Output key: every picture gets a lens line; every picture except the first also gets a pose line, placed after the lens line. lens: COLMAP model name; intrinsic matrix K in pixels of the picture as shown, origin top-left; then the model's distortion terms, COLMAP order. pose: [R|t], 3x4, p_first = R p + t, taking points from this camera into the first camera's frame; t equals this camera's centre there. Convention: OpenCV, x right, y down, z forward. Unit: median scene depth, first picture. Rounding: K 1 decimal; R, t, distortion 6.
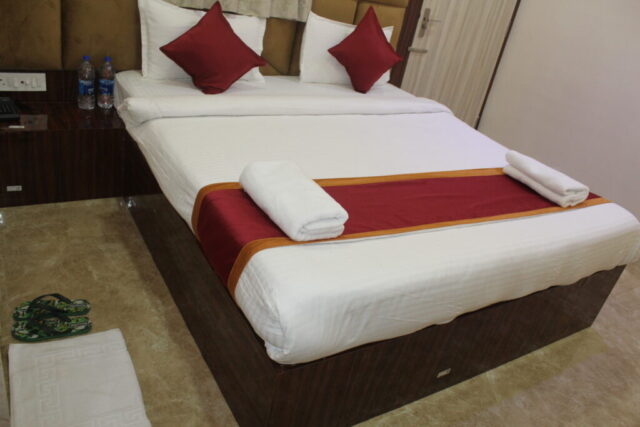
lens RADIAL K [[529.2, 0, 320.0], [0, 529.2, 213.5], [0, 0, 1]] dist [-0.141907, 0.121969]
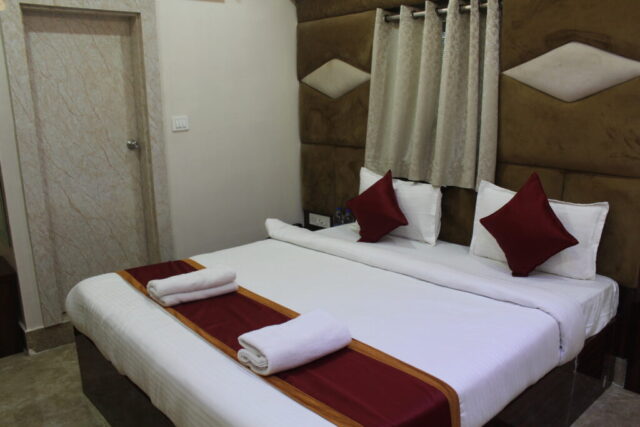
lens RADIAL K [[529.2, 0, 320.0], [0, 529.2, 213.5], [0, 0, 1]] dist [-0.141907, 0.121969]
pose [[0.167809, 0.016898, -0.985675, 0.875948], [-0.420960, 0.905340, -0.056146, -0.156653], [0.891422, 0.424351, 0.159038, 0.610241]]
